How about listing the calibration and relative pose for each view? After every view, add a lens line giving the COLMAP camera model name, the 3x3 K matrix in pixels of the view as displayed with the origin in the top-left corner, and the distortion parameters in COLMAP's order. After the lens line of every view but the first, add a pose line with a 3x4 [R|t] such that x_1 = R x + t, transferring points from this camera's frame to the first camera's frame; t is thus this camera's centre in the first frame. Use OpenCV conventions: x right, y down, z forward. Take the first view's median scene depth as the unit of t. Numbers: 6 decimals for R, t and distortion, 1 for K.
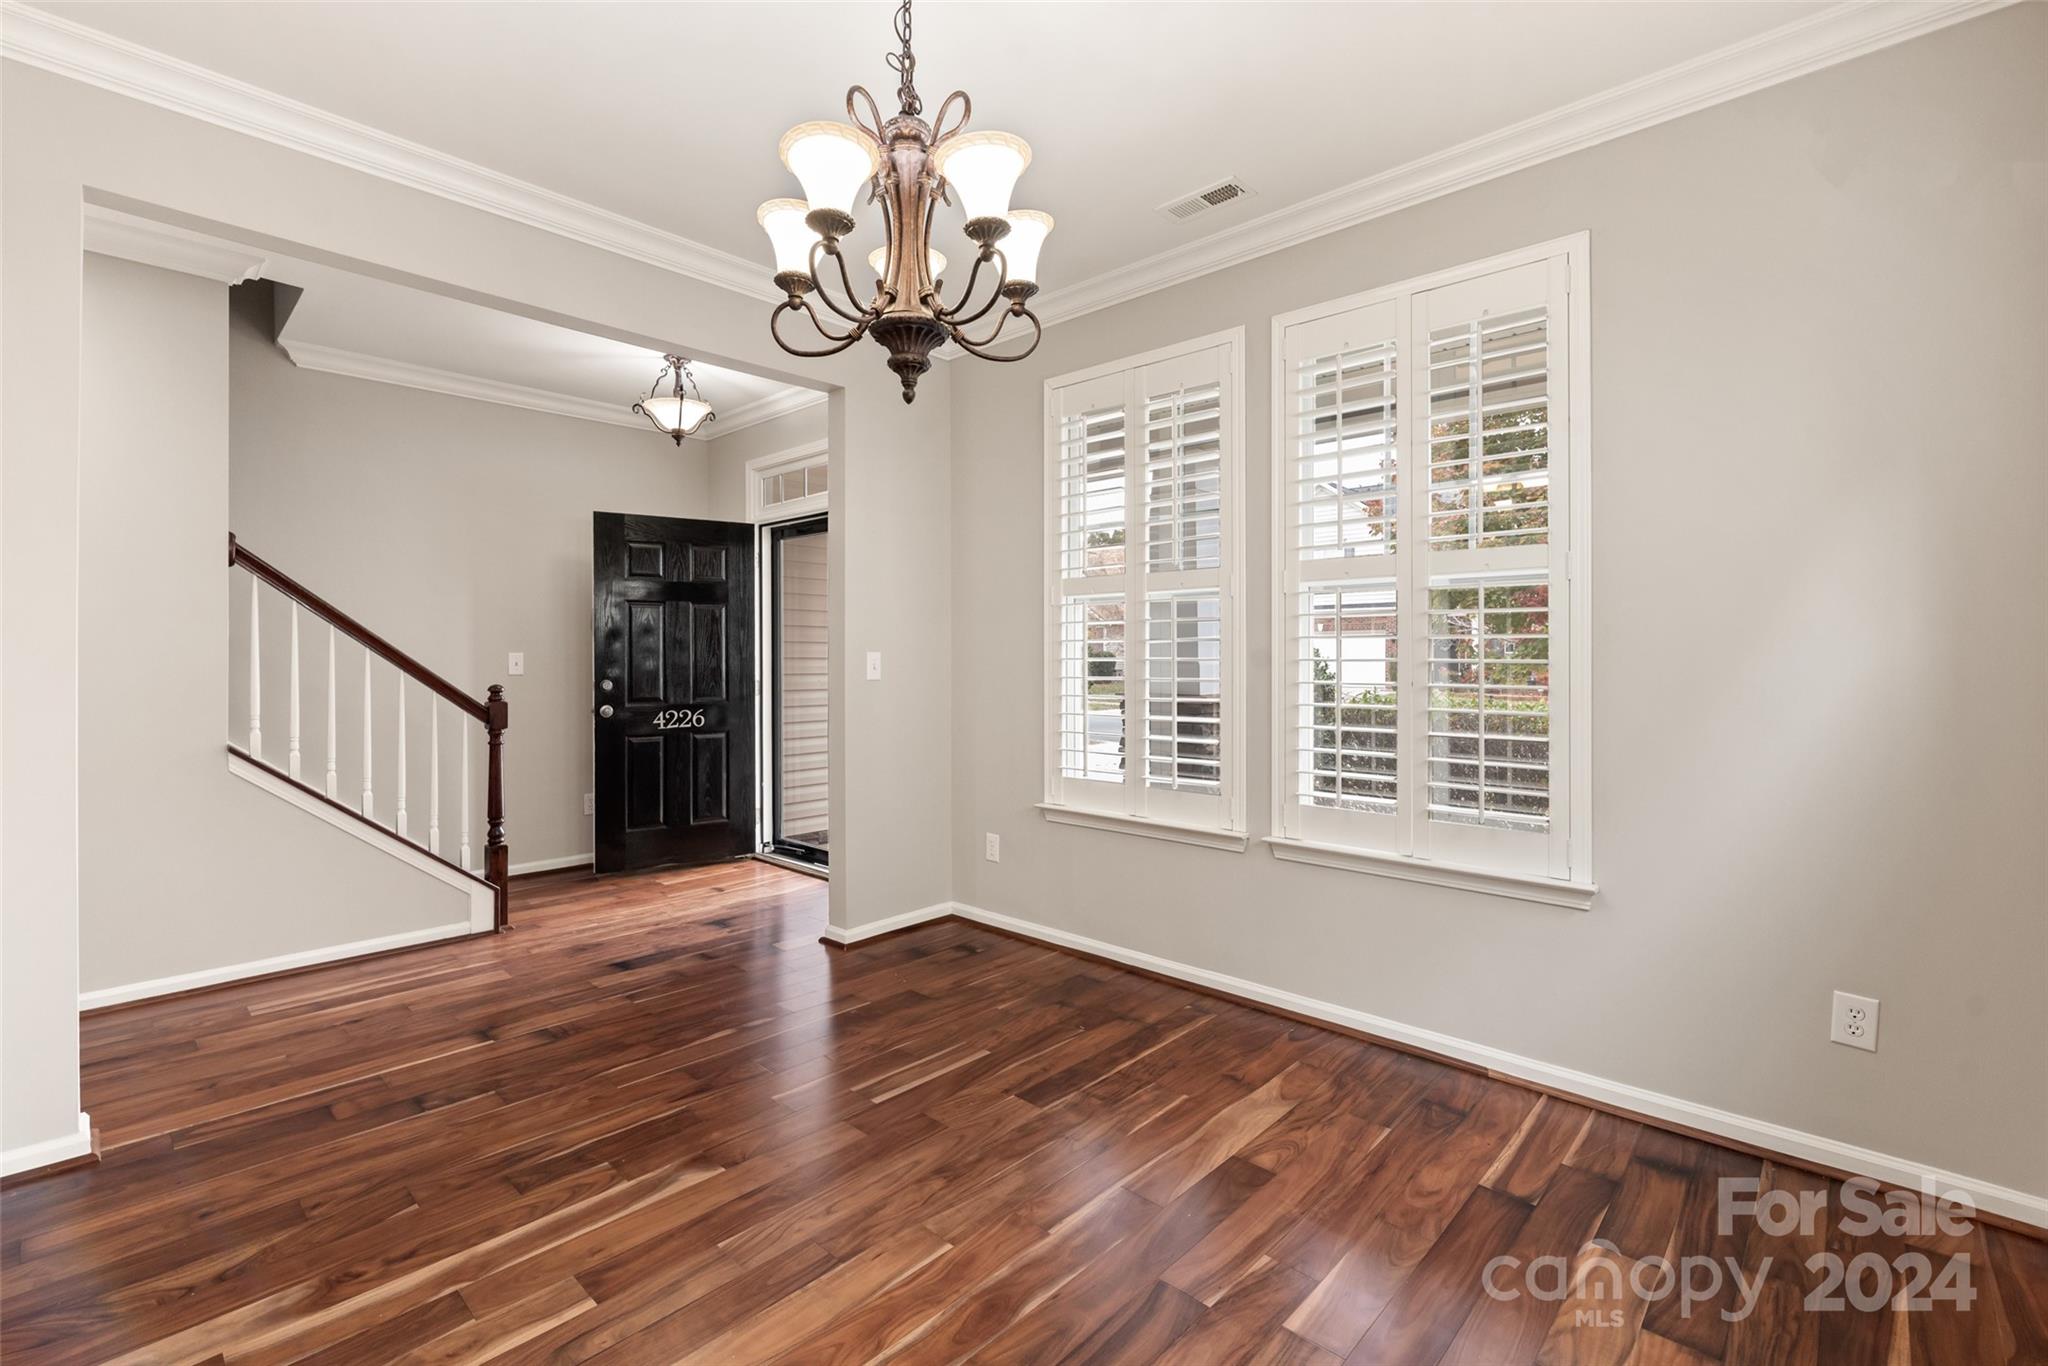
lens RADIAL K [[904.9, 0, 995.6], [0, 904.9, 644.5], [0, 0, 1]] dist [0.004411, -0.000636]
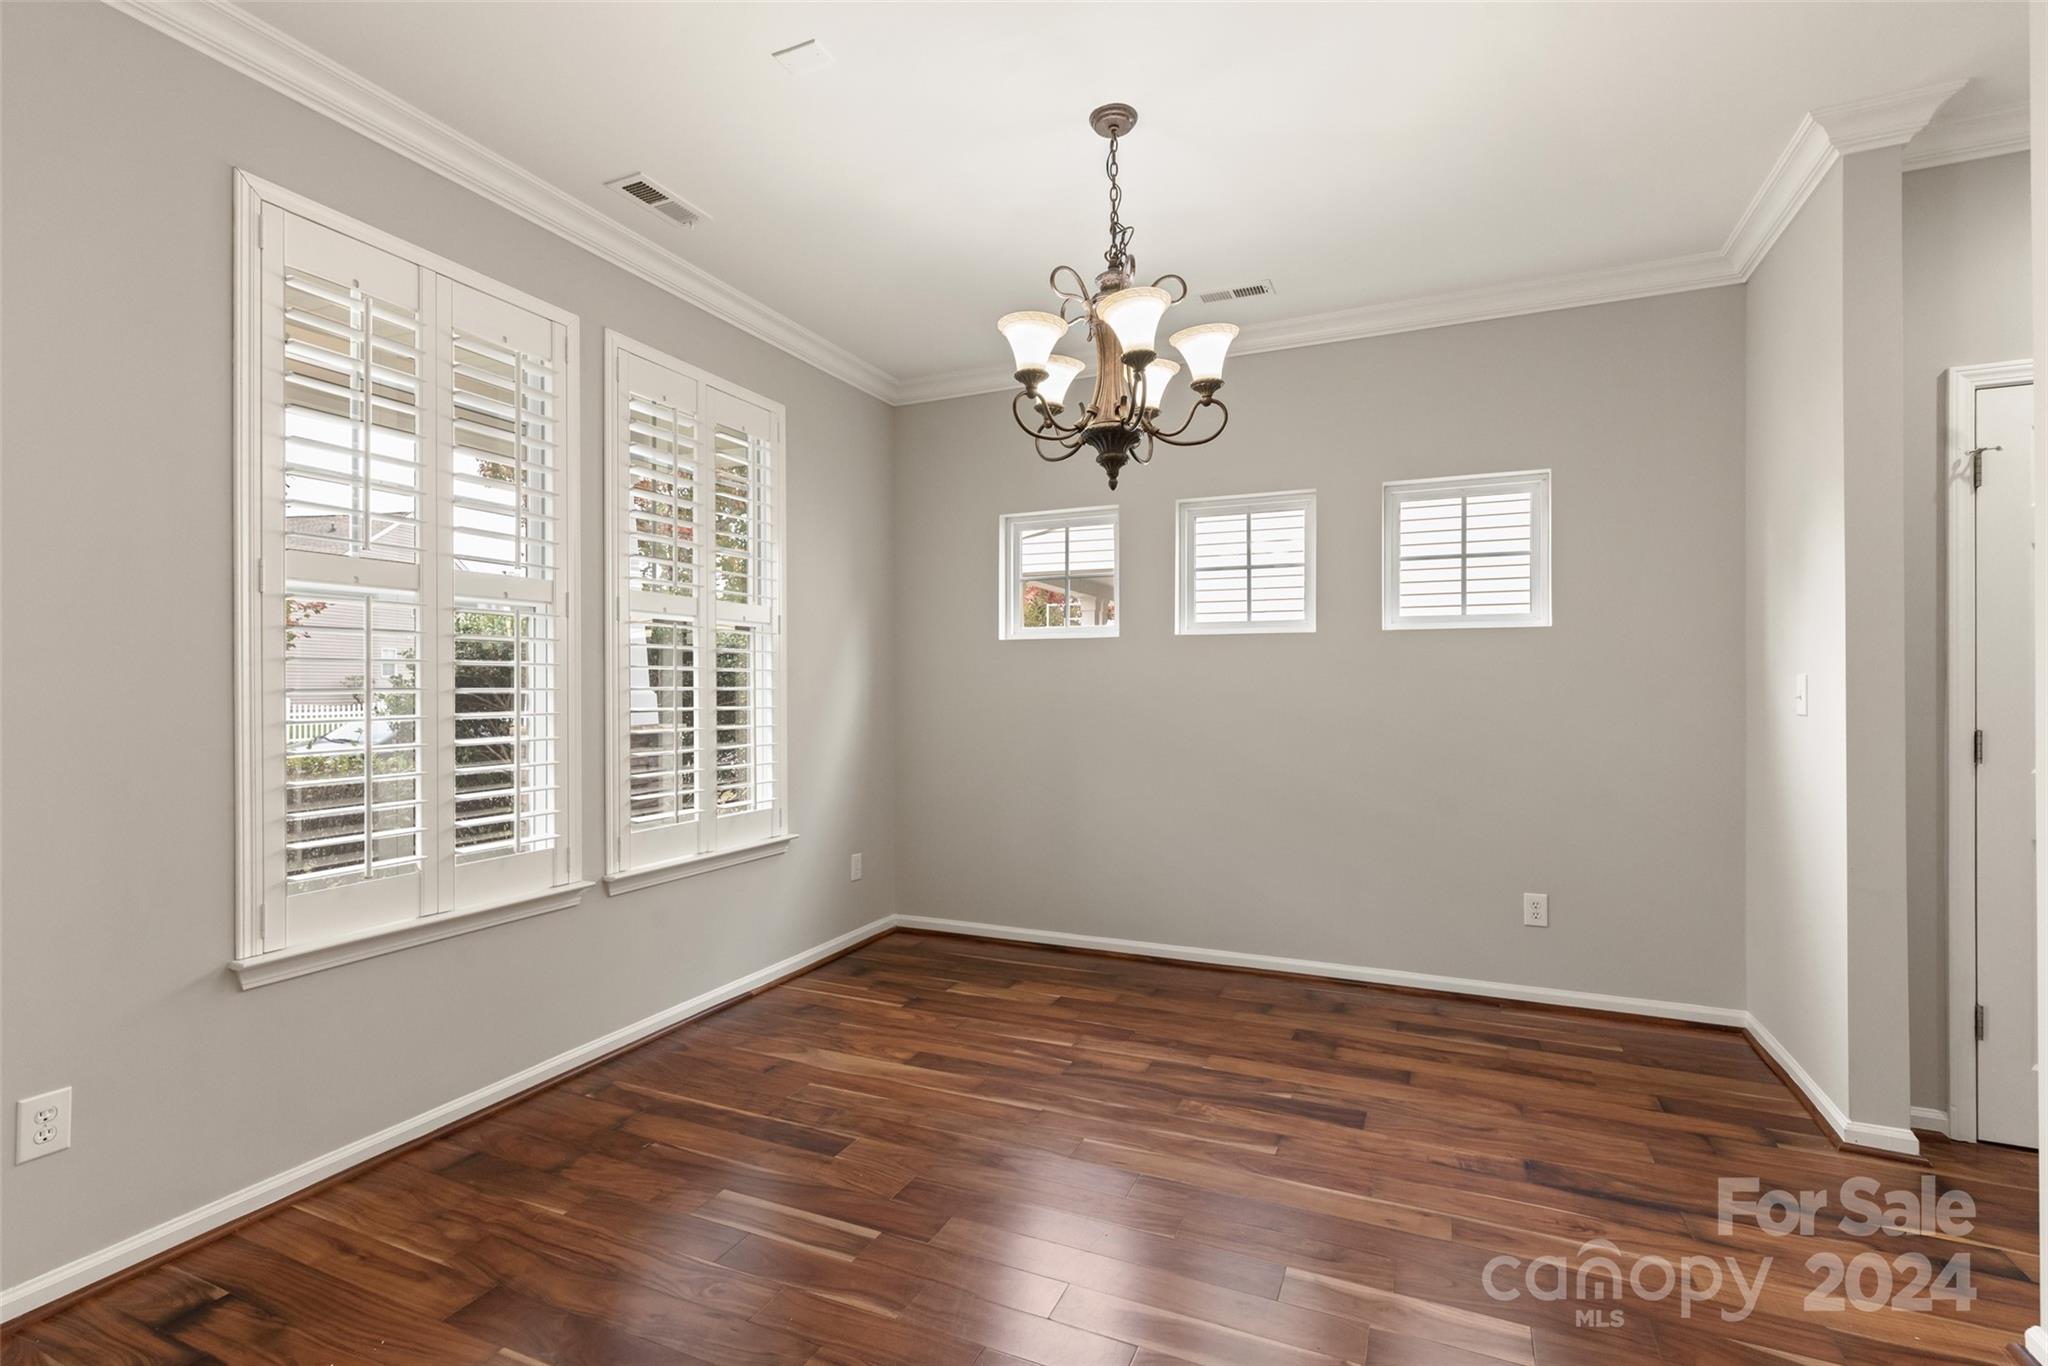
lens RADIAL K [[939.5, 0, 1020.6], [0, 939.5, 680.0], [0, 0, 1]] dist [0.001899, -0.000606]
pose [[-0.340135, 0.006074, 0.940357, -0.894183], [-0.009953, 0.999900, -0.010058, 0.014629], [-0.940324, -0.012781, -0.340040, 1.080610]]
